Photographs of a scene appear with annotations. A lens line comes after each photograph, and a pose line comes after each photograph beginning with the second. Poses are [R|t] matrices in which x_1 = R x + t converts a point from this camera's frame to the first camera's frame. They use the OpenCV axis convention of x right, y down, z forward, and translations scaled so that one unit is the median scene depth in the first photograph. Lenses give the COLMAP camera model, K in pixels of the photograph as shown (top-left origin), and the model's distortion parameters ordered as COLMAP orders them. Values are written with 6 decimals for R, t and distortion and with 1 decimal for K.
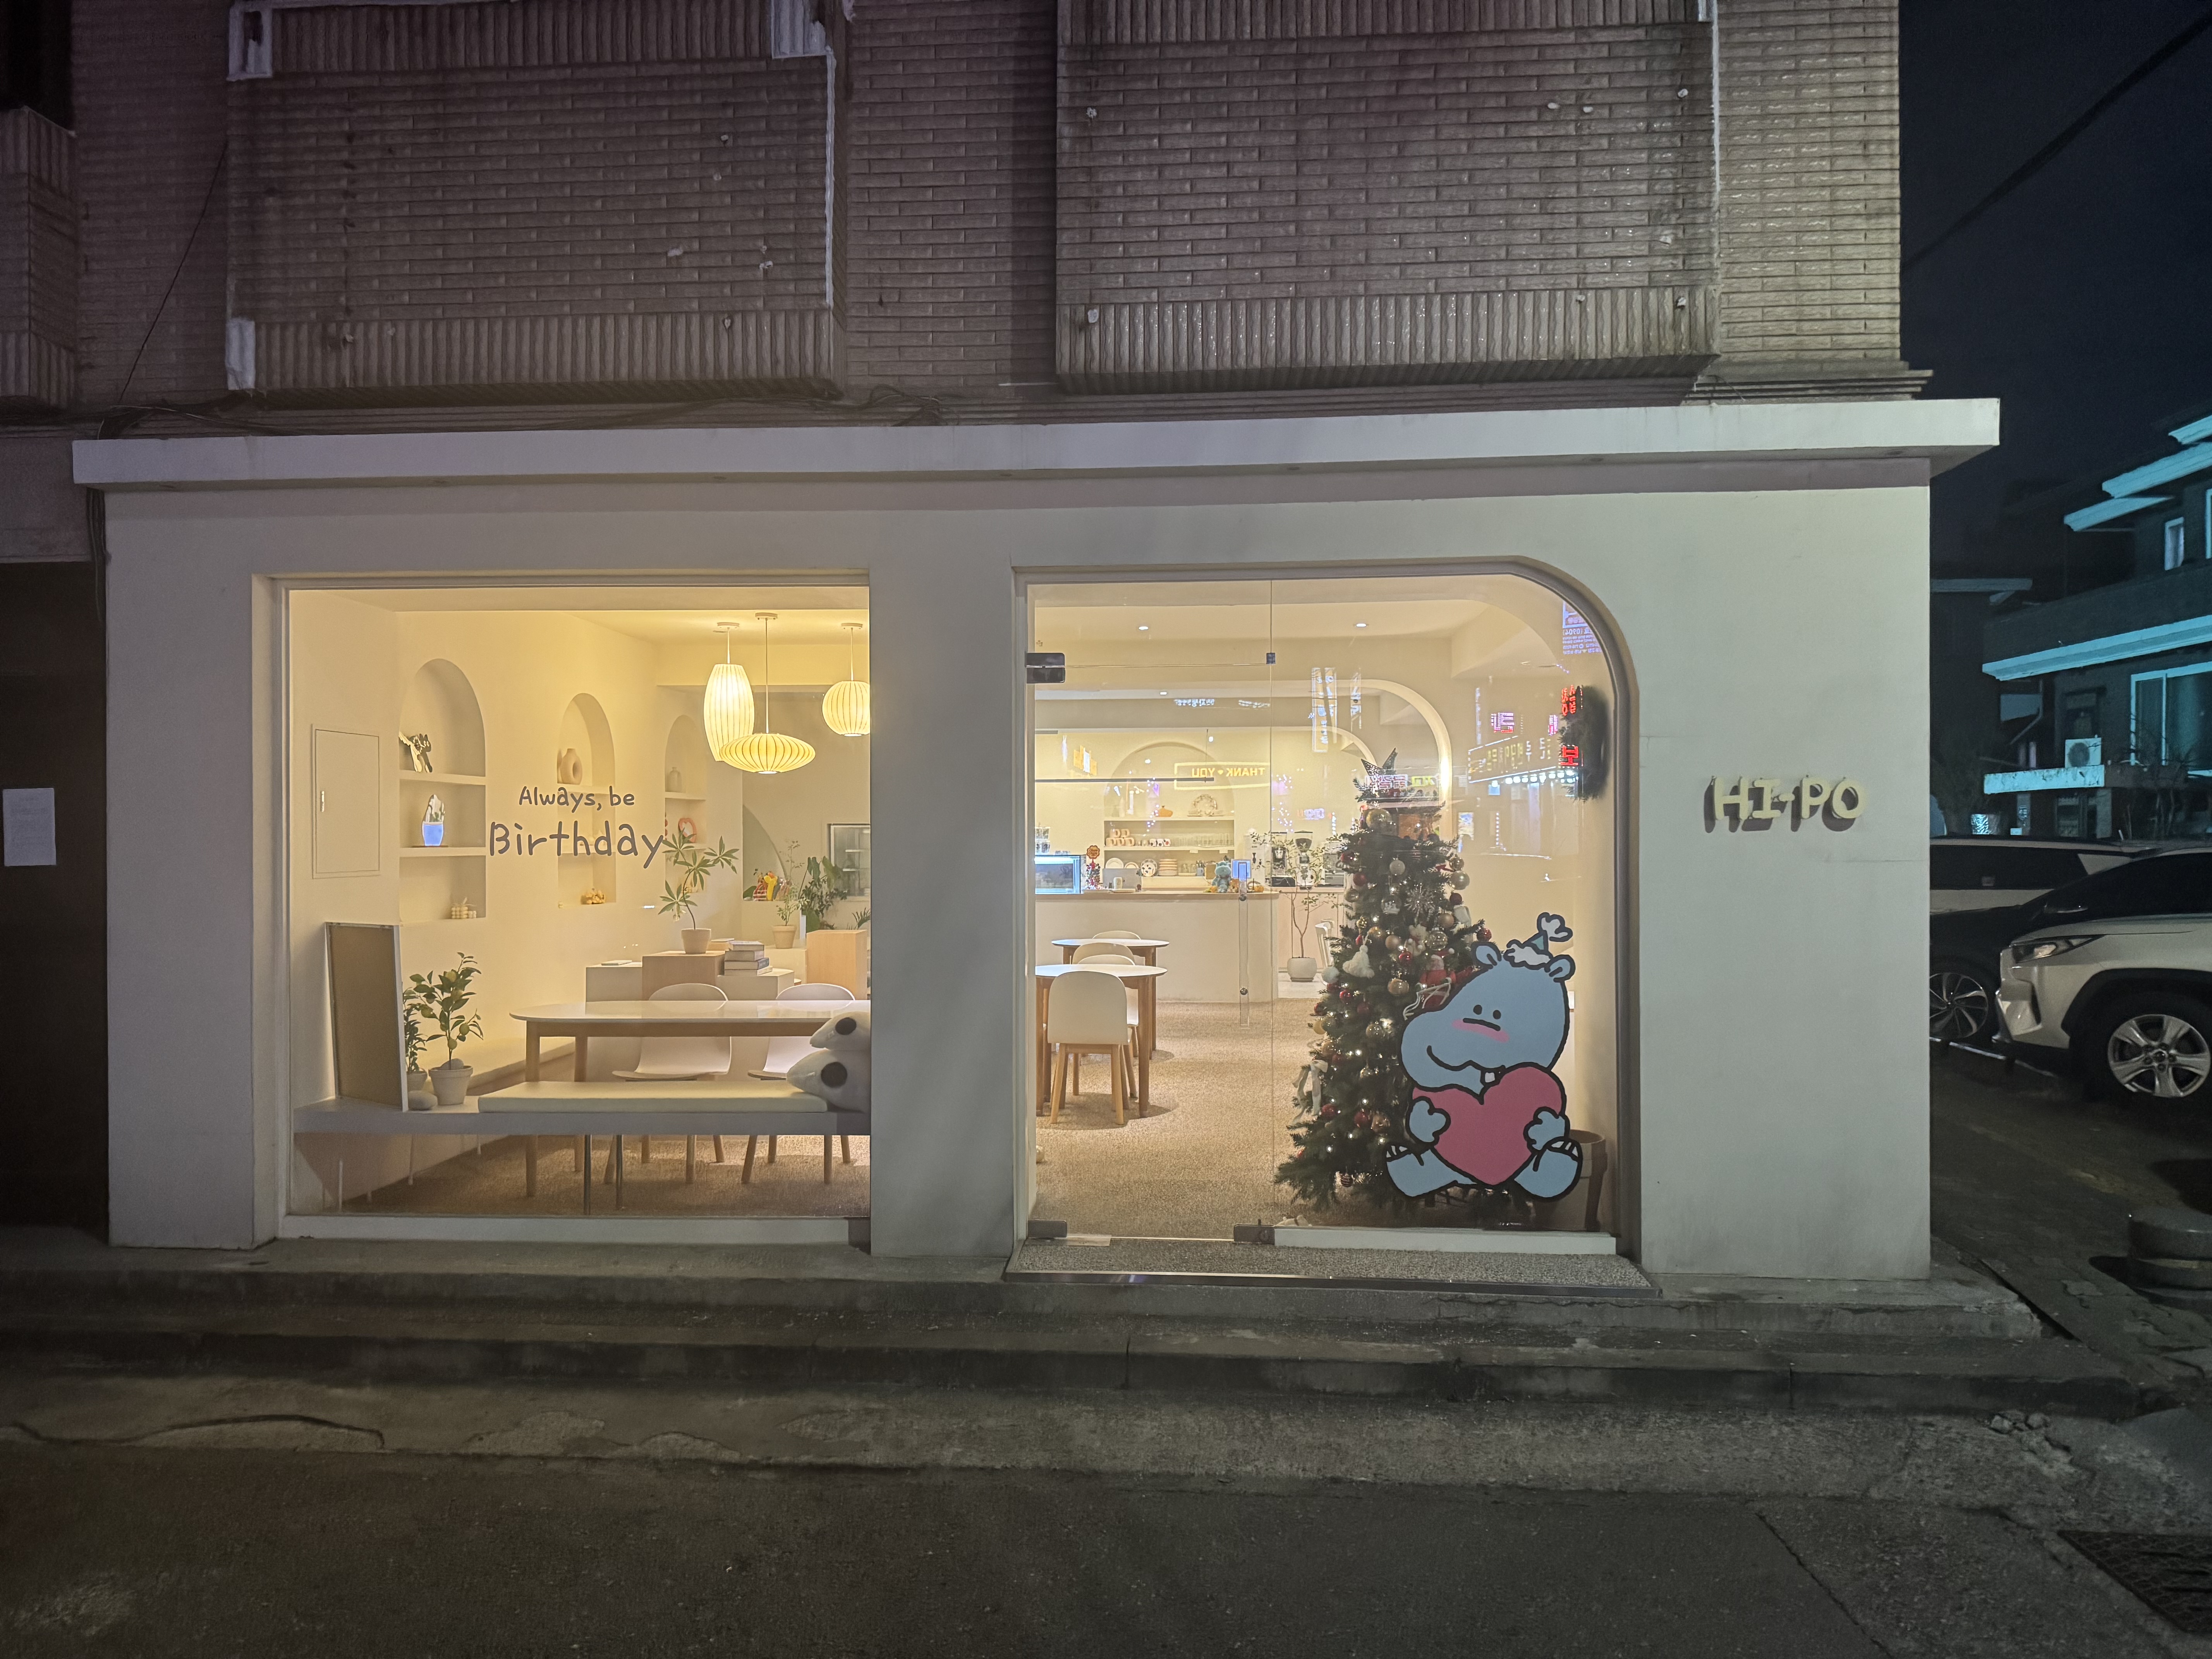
lens RADIAL K [[1537.6, 0, 1105.3], [0, 1537.6, 836.1], [0, 0, 1]] dist [0.004583, 0.002054]
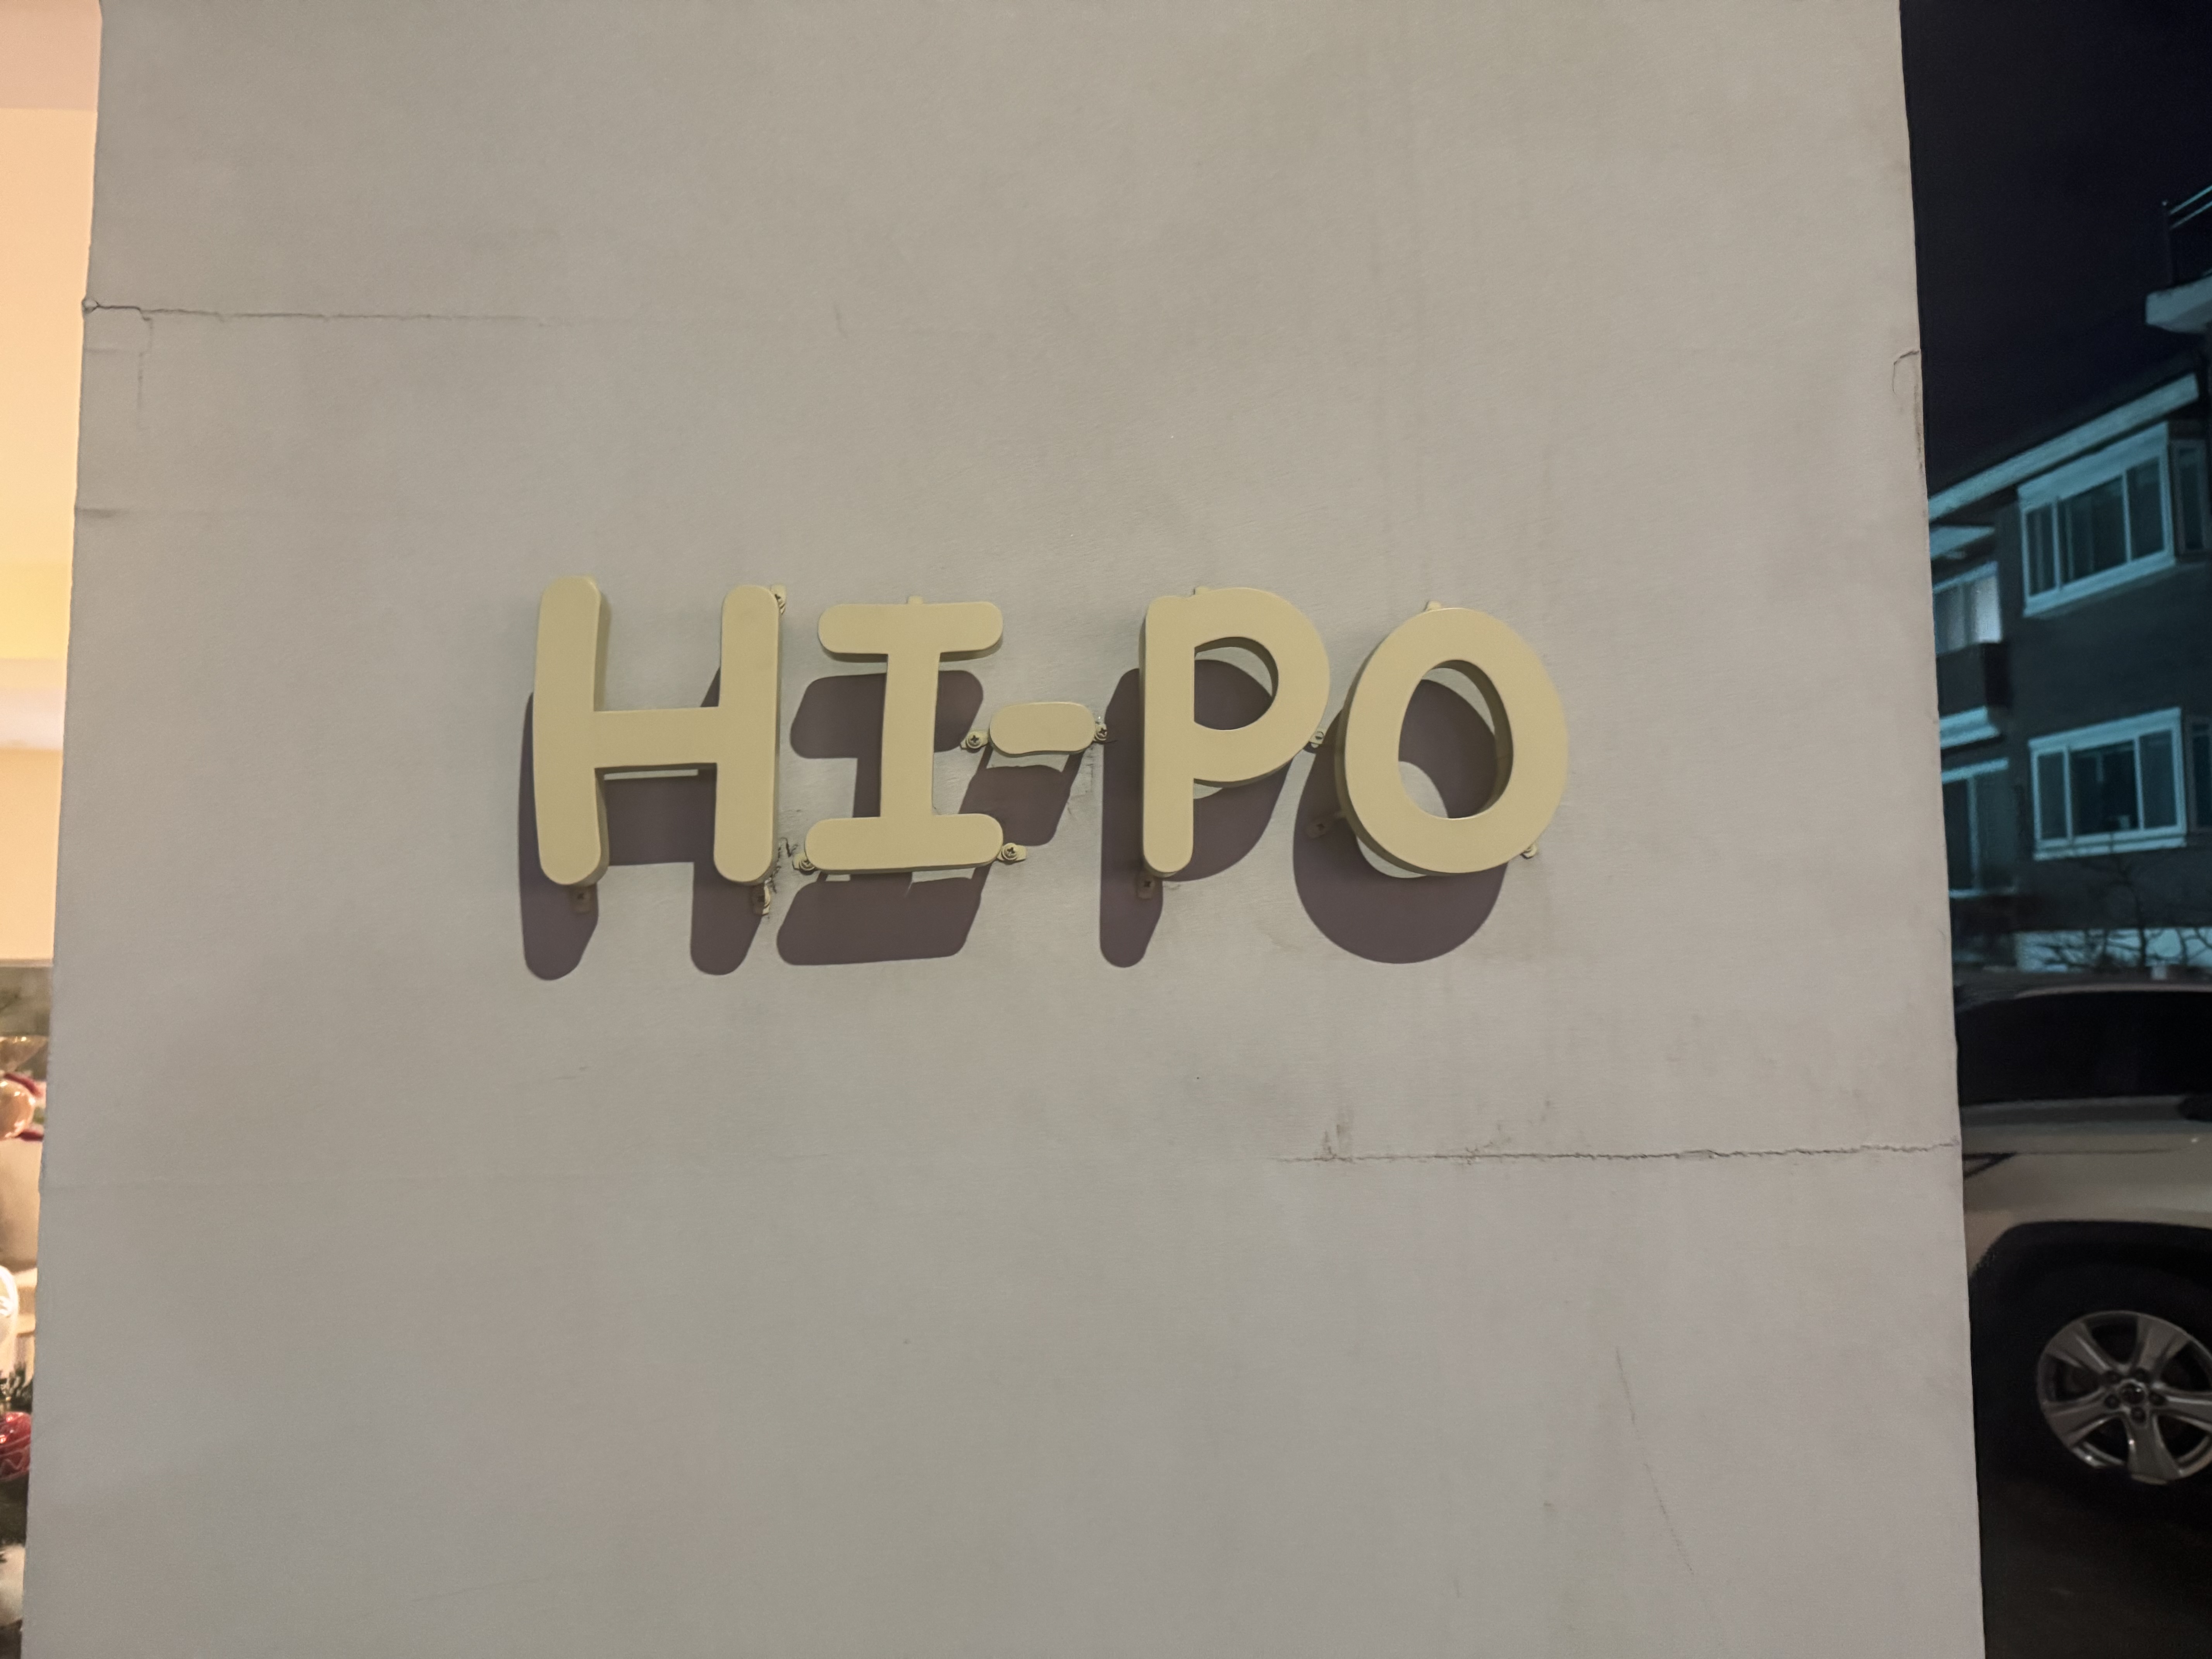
lens RADIAL K [[1537.6, 0, 1107.4], [0, 1537.6, 824.3], [0, 0, 1]] dist [0.004583, 0.002054]
pose [[0.988359, 0.015547, 0.151343, 0.262014], [-0.002426, 0.996249, -0.086501, -0.002470], [-0.152120, 0.085127, 0.984689, 0.527154]]
